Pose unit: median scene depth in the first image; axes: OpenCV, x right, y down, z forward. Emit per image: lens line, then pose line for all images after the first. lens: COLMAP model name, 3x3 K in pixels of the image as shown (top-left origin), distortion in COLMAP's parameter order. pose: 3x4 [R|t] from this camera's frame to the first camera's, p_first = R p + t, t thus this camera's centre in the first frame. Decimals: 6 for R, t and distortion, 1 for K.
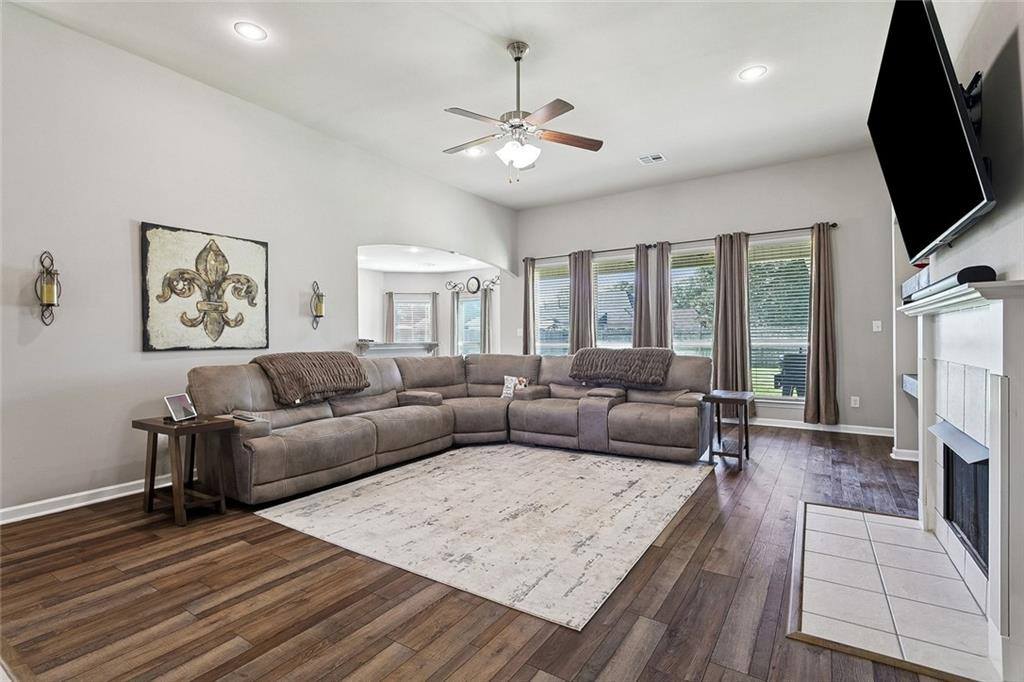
lens RADIAL K [[485.5, 0, 497.3], [0, 485.5, 343.0], [0, 0, 1]] dist [-0.000634, 0.000748]
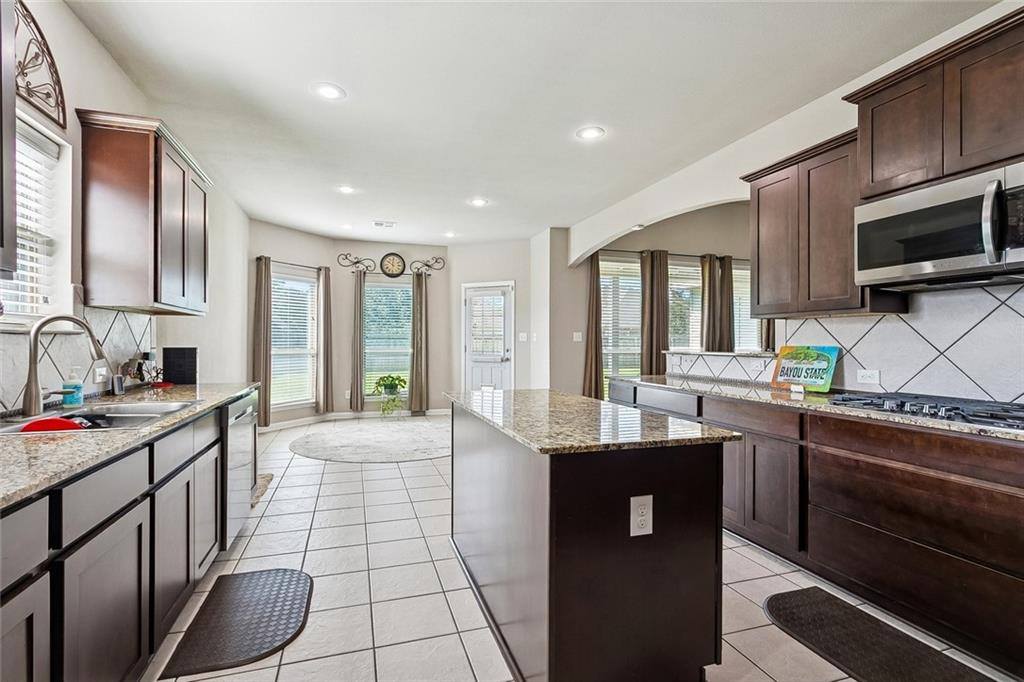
lens RADIAL K [[485.5, 0, 509.4], [0, 485.5, 342.9], [0, 0, 1]] dist [-0.000634, 0.000748]
pose [[0.618725, 0.007916, 0.785568, -1.268062], [-0.005079, 0.999969, -0.006076, -0.016984], [-0.785591, -0.000231, 0.618746, 1.180108]]
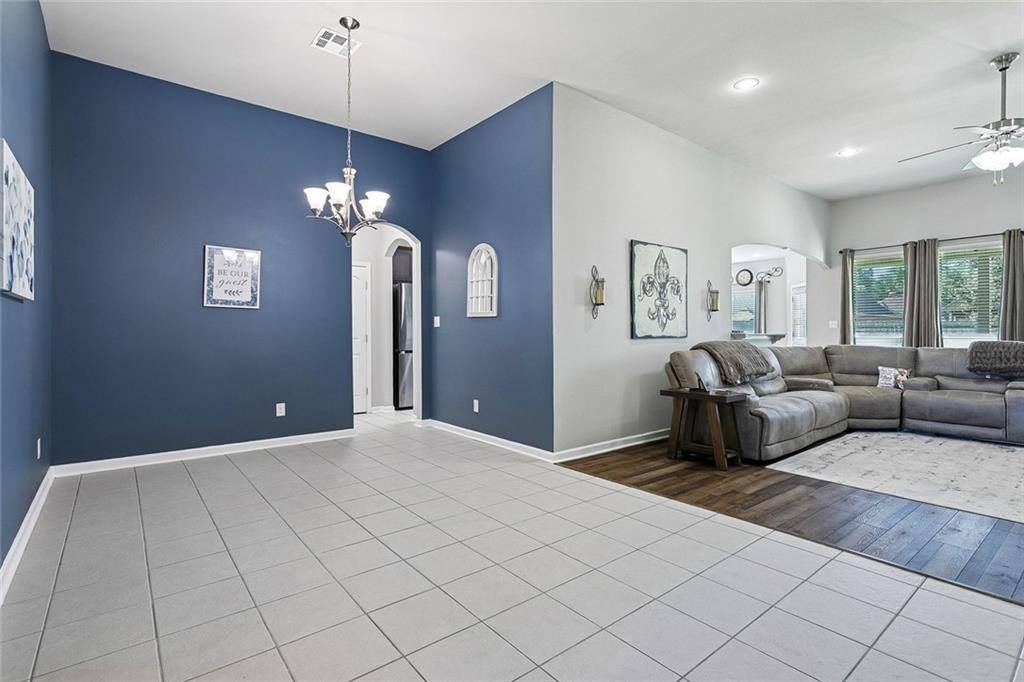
lens RADIAL K [[485.5, 0, 495.0], [0, 485.5, 335.6], [0, 0, 1]] dist [-0.000634, 0.000748]
pose [[0.949184, 0.009020, -0.314592, -0.585666], [-0.008607, 0.999959, 0.002702, 0.008081], [0.314603, 0.000143, 0.949223, -0.316731]]
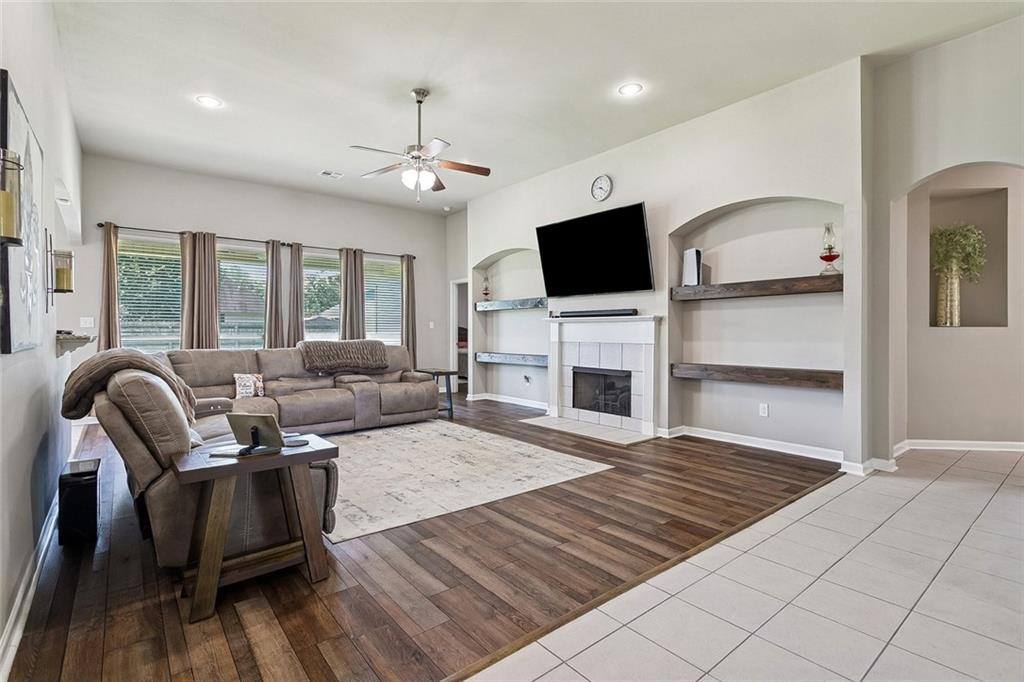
lens RADIAL K [[485.5, 0, 519.3], [0, 485.5, 333.1], [0, 0, 1]] dist [-0.000634, 0.000748]
pose [[0.289369, 0.003284, 0.957212, -0.903202], [0.005795, 0.999970, -0.005183, 0.002926], [-0.957200, 0.007047, 0.289341, 0.348811]]
